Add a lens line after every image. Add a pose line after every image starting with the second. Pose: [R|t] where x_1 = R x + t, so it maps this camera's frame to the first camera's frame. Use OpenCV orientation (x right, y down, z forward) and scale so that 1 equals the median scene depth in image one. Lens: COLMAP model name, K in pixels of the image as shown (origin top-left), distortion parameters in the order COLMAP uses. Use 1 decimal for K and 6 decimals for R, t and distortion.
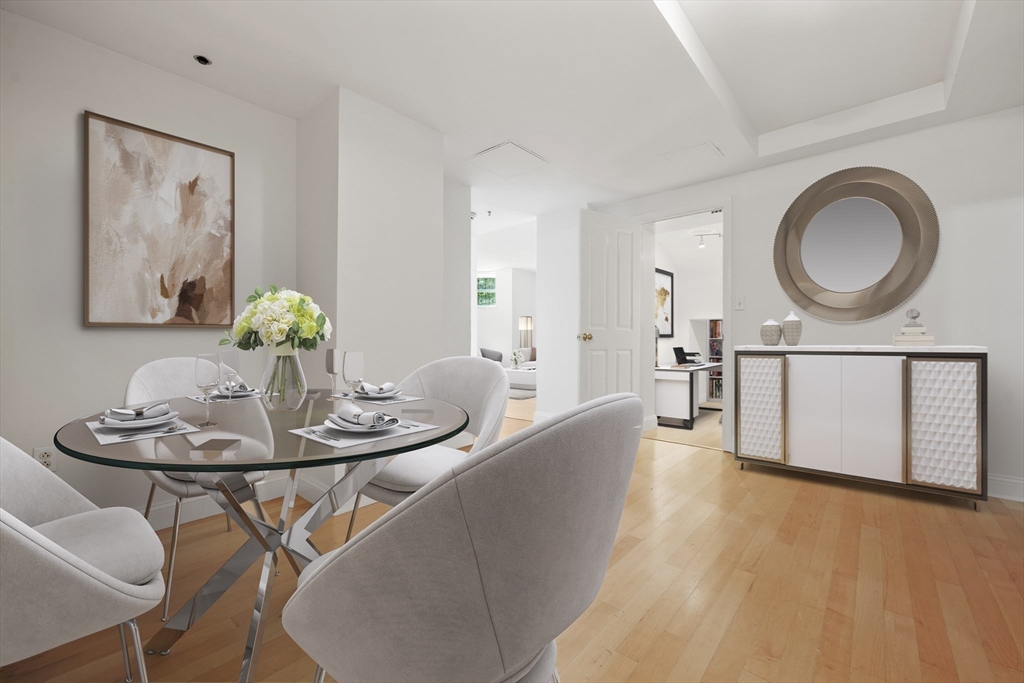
lens RADIAL K [[414.3, 0, 512.6], [0, 414.3, 340.1], [0, 0, 1]] dist [0.005330, 0.000630]
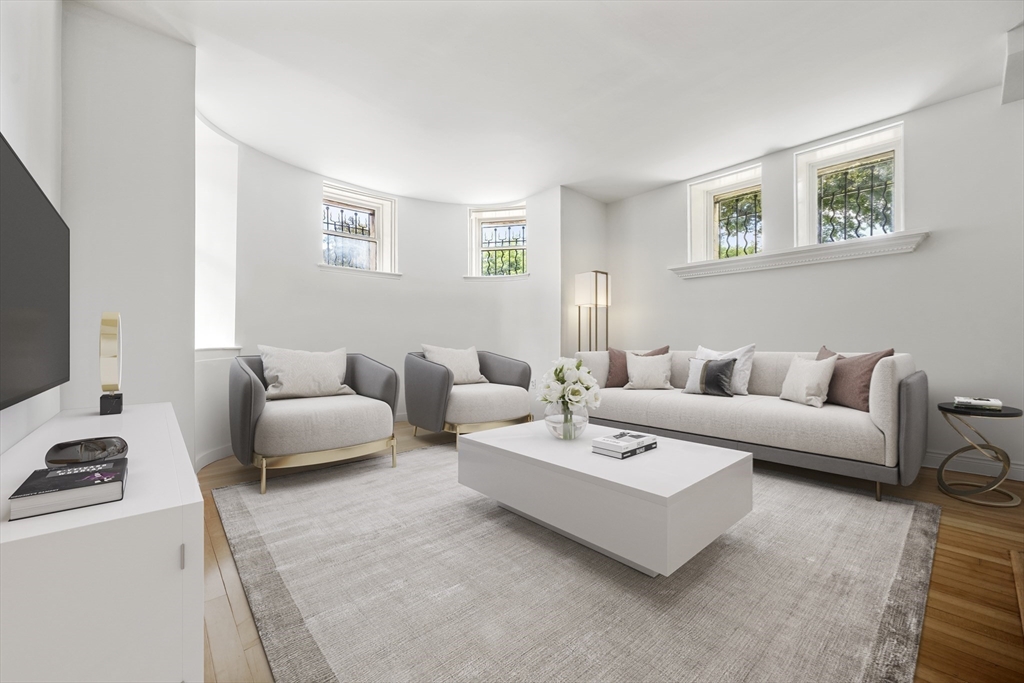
lens RADIAL K [[414.3, 0, 510.5], [0, 414.3, 340.5], [0, 0, 1]] dist [0.005330, 0.000630]
pose [[0.991612, 0.003913, -0.129189, 0.005380], [-0.005044, 0.999952, -0.008427, 0.012266], [0.129150, 0.009008, 0.991584, 0.607077]]
